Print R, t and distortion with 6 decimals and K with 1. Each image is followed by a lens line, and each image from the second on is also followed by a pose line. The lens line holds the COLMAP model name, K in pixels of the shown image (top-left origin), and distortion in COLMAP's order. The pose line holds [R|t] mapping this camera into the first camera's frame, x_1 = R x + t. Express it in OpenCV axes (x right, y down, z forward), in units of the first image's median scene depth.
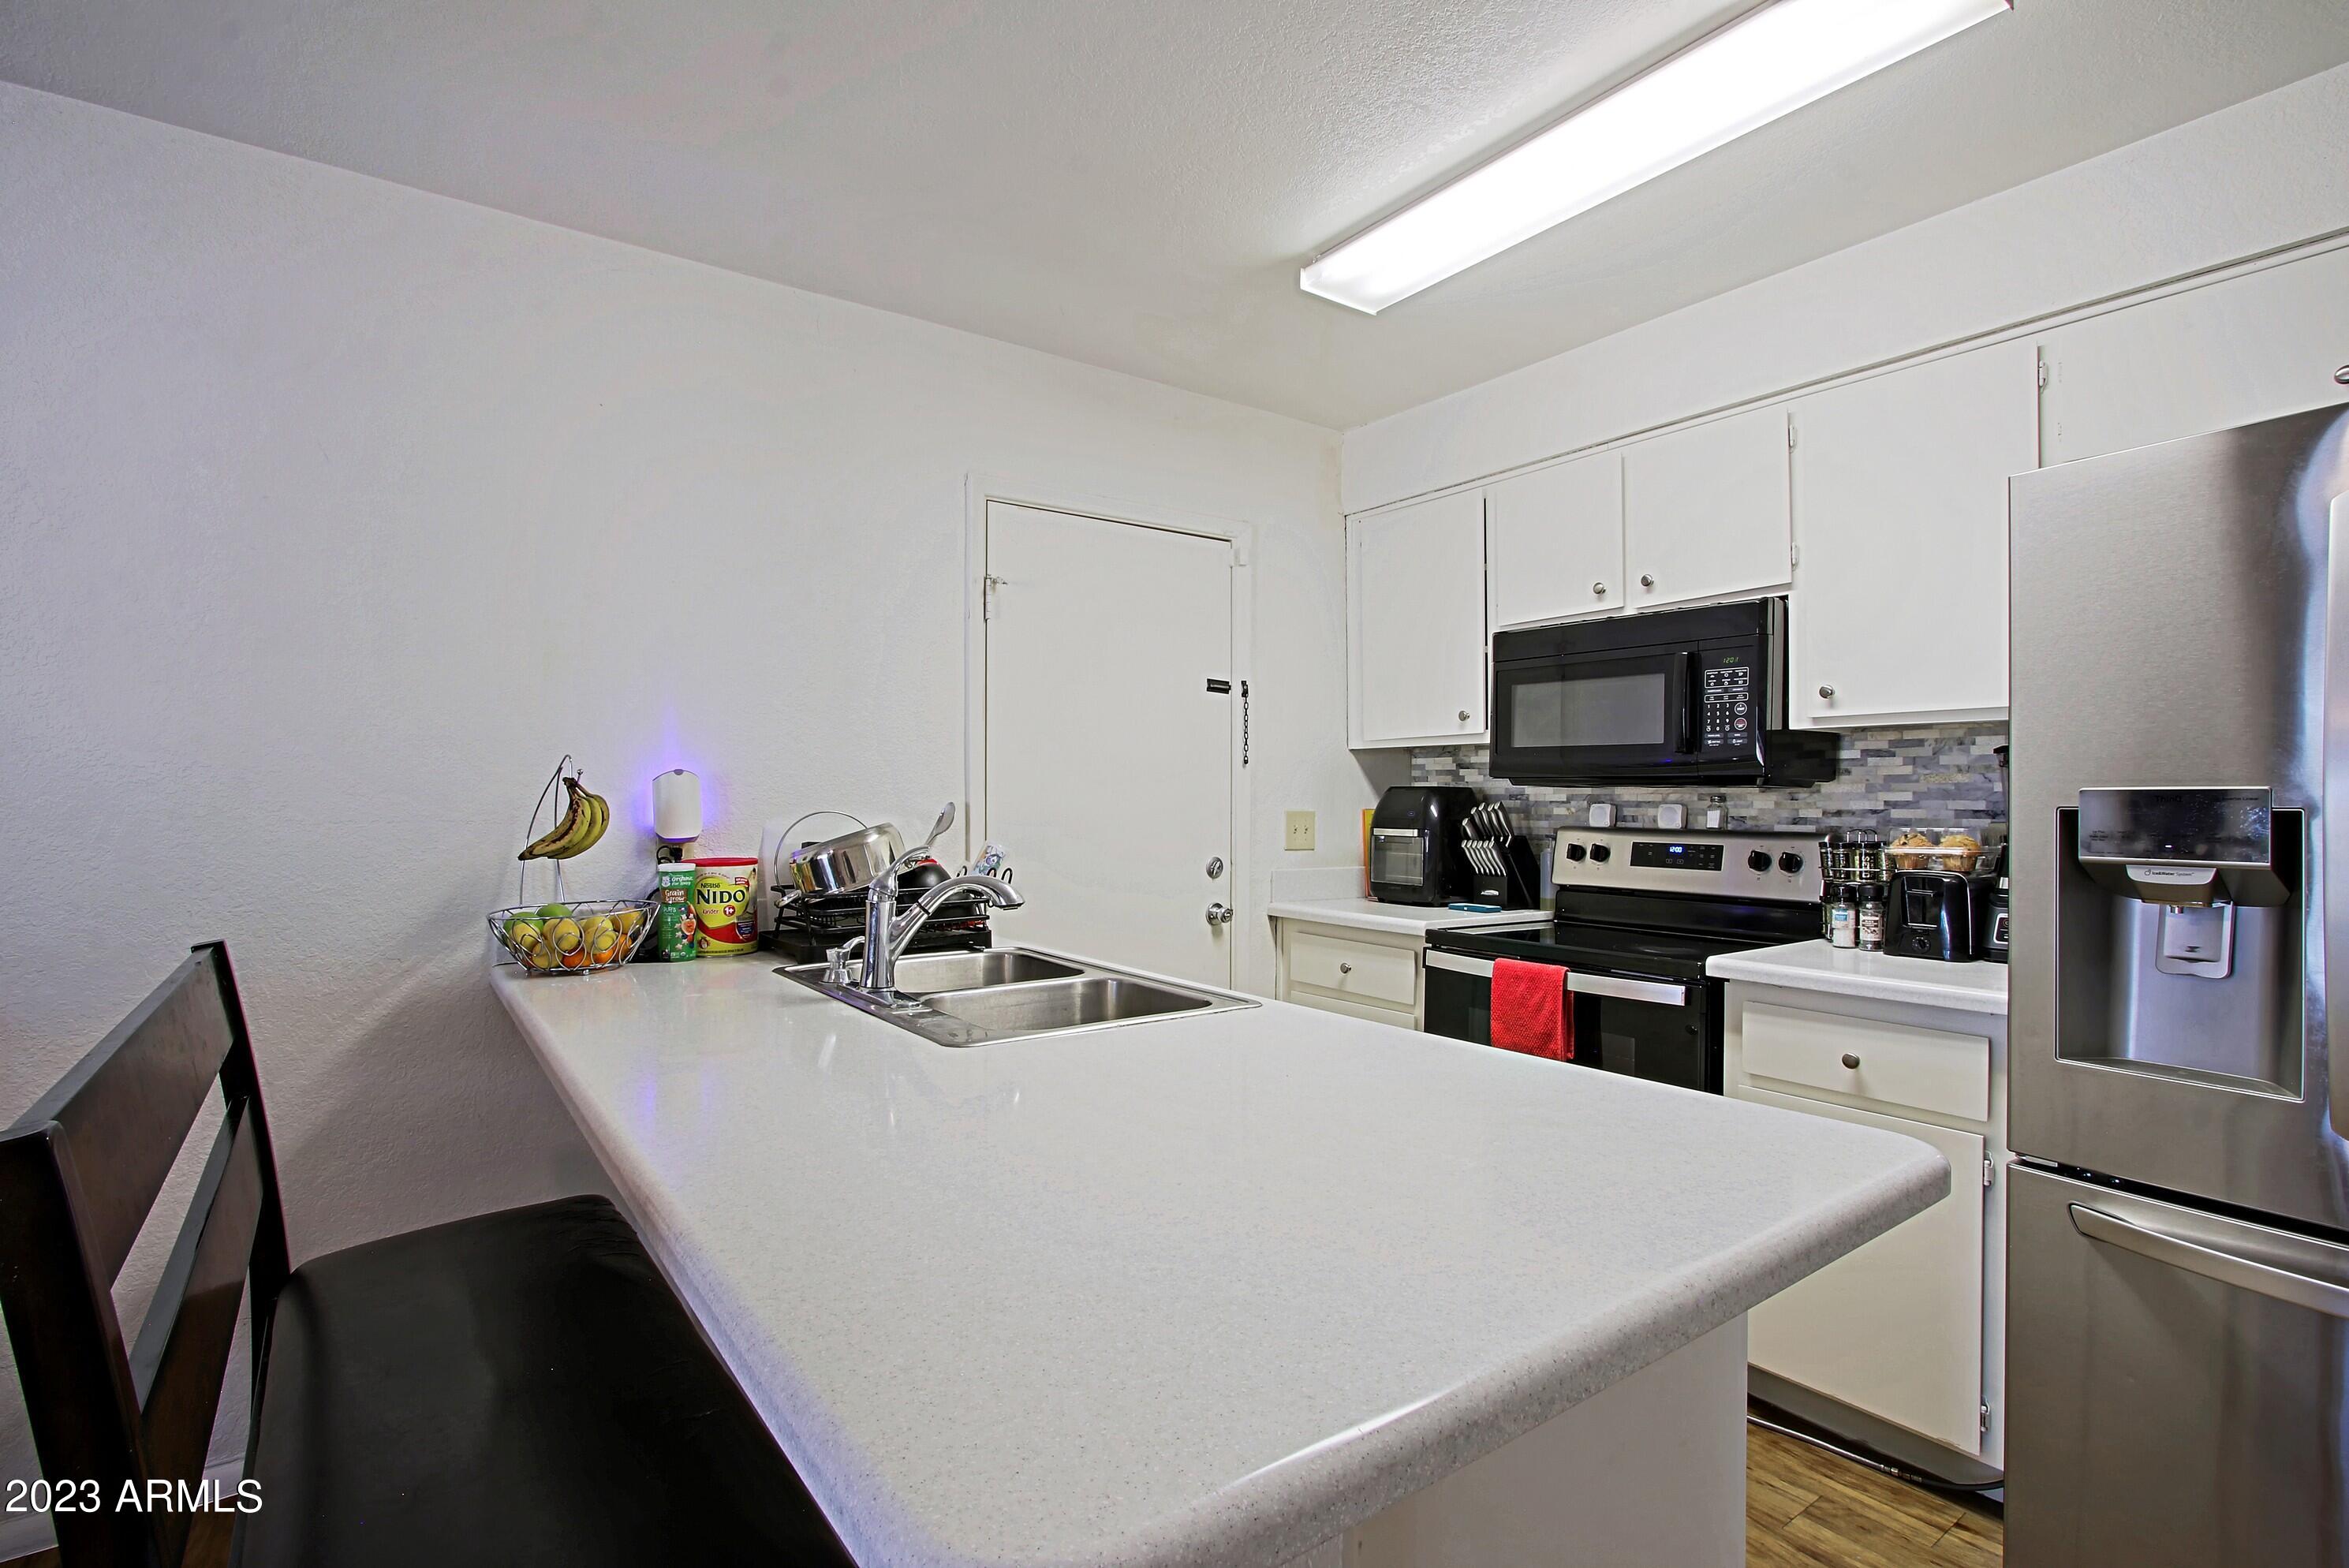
lens RADIAL K [[1111.5, 0, 1171.2], [0, 1111.5, 784.7], [0, 0, 1]] dist [-0.008485, 0.002245]
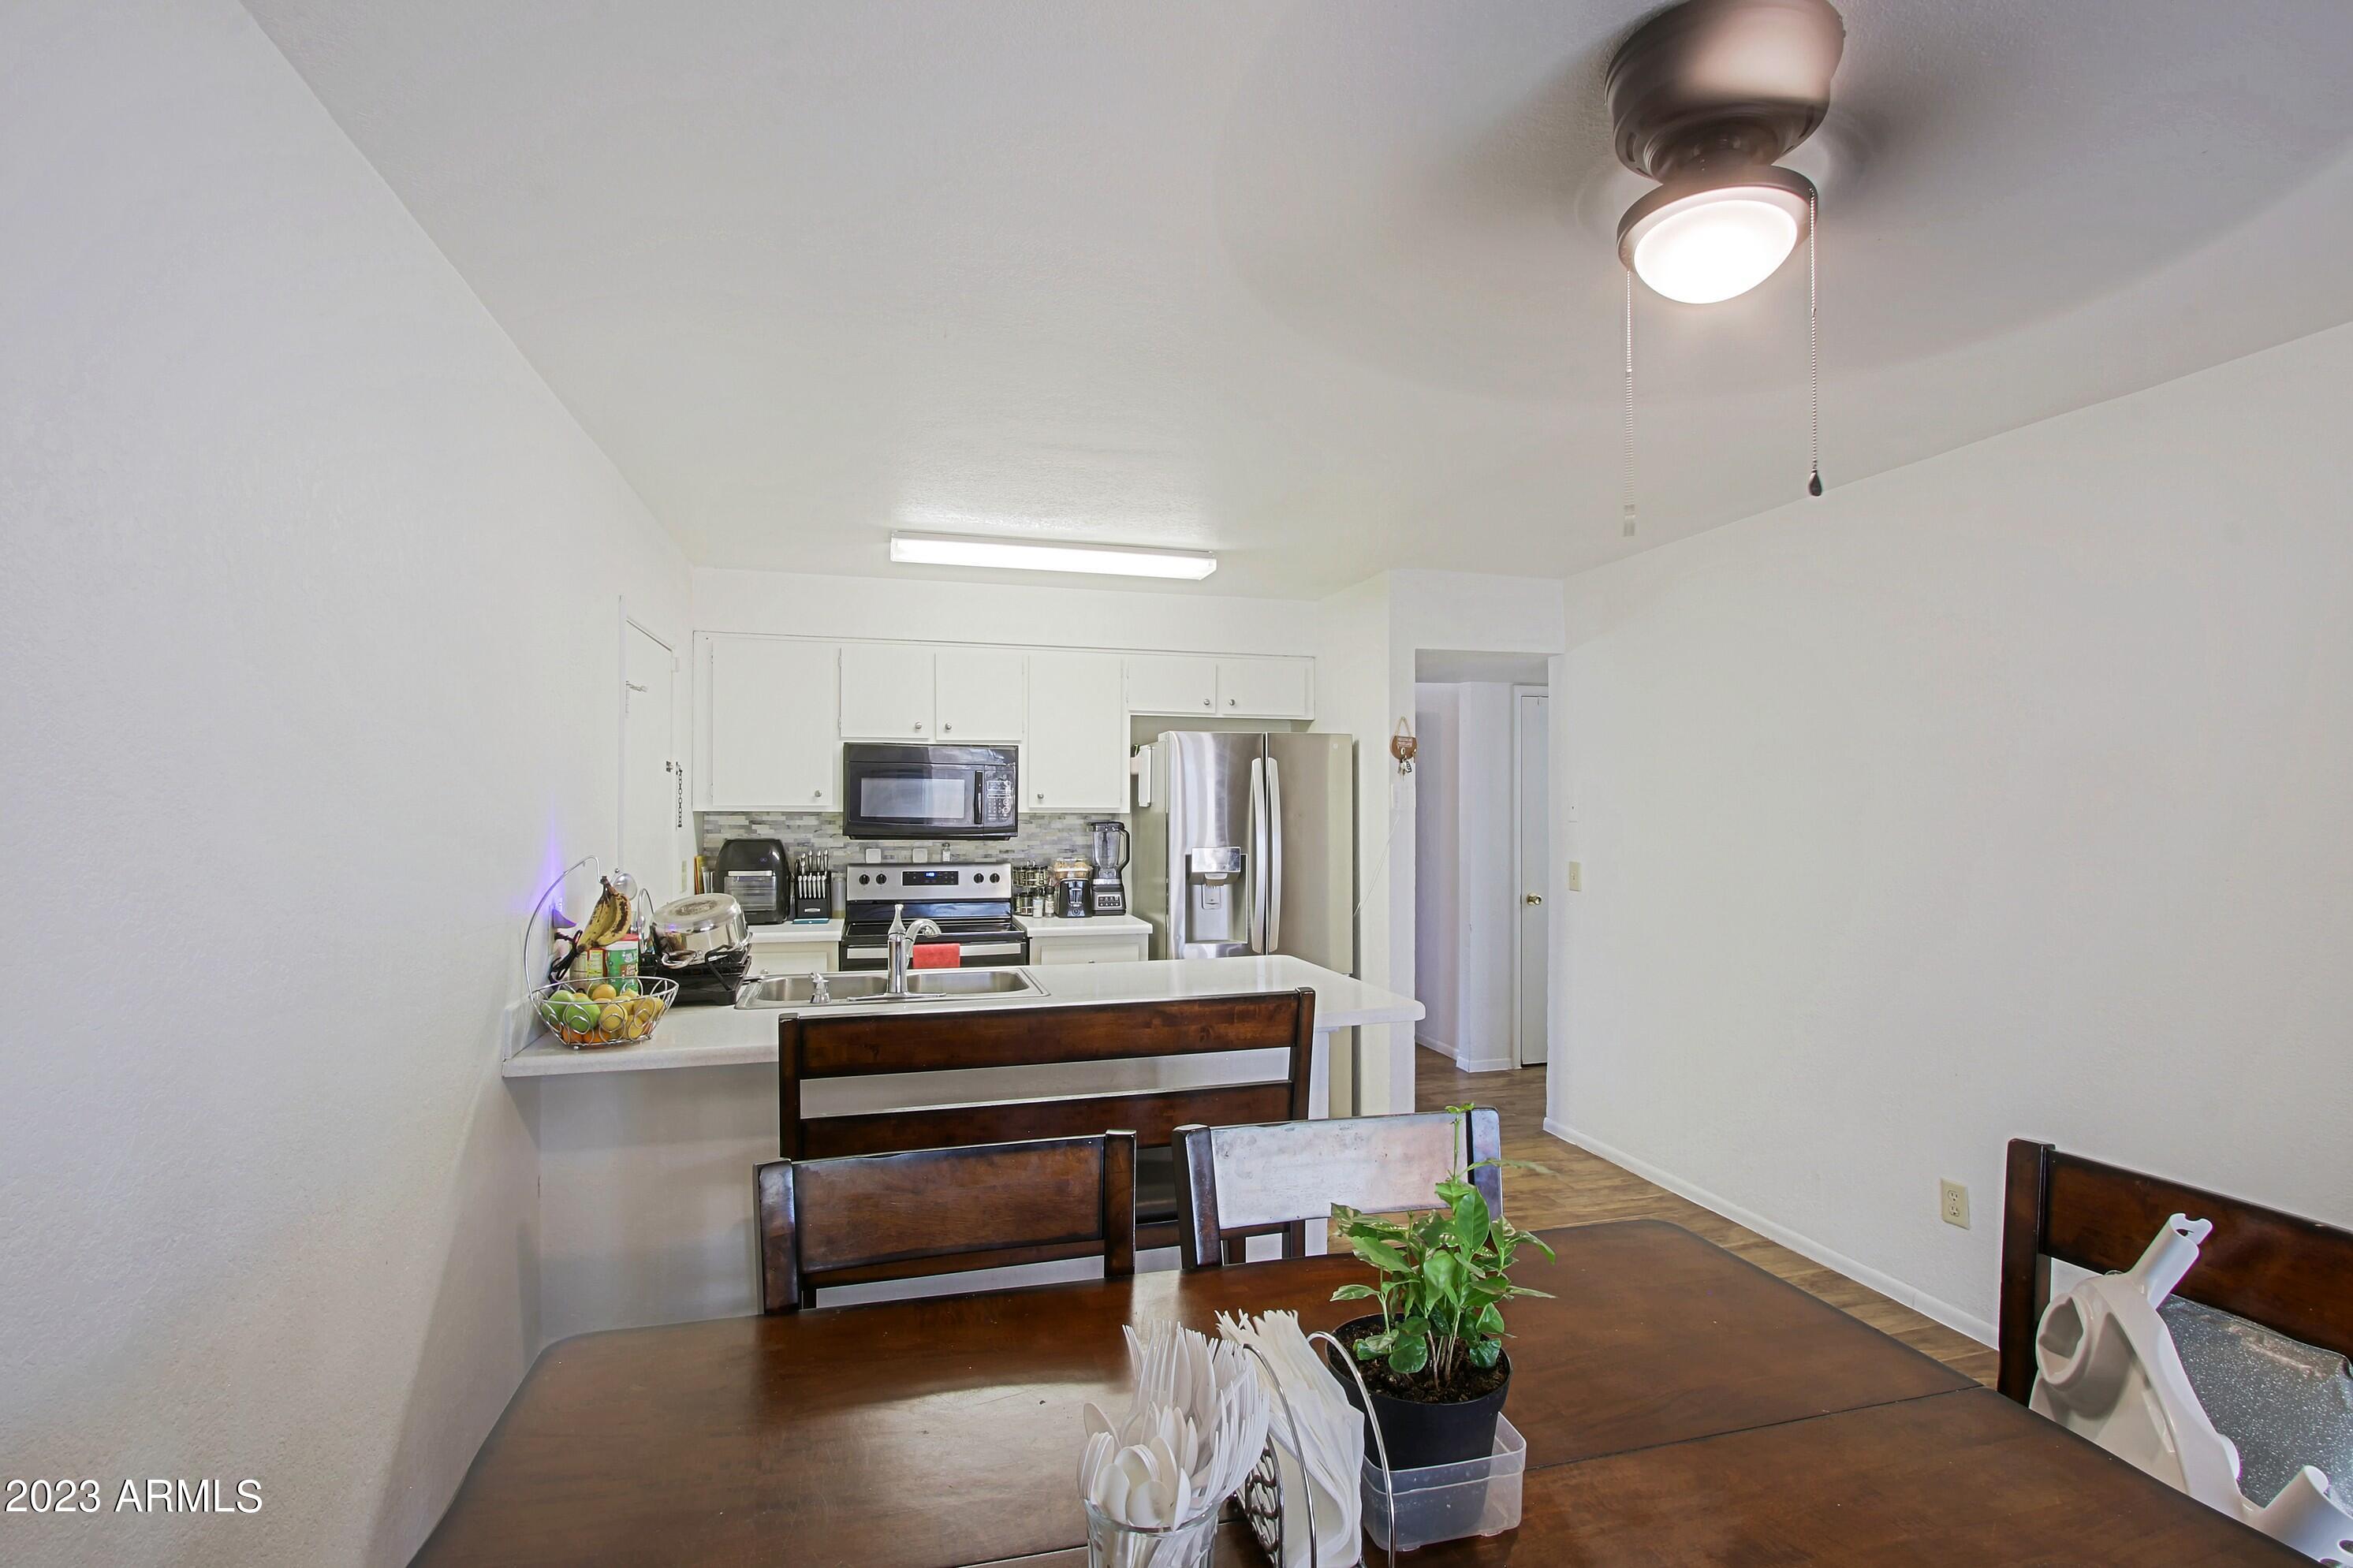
lens RADIAL K [[1113.3, 0, 1169.3], [0, 1113.3, 797.3], [0, 0, 1]] dist [-0.008485, 0.002245]
pose [[0.357274, 0.002422, 0.933997, -1.055893], [-0.014641, 0.999888, 0.003007, -0.074782], [-0.933885, -0.014749, 0.357269, 0.012816]]
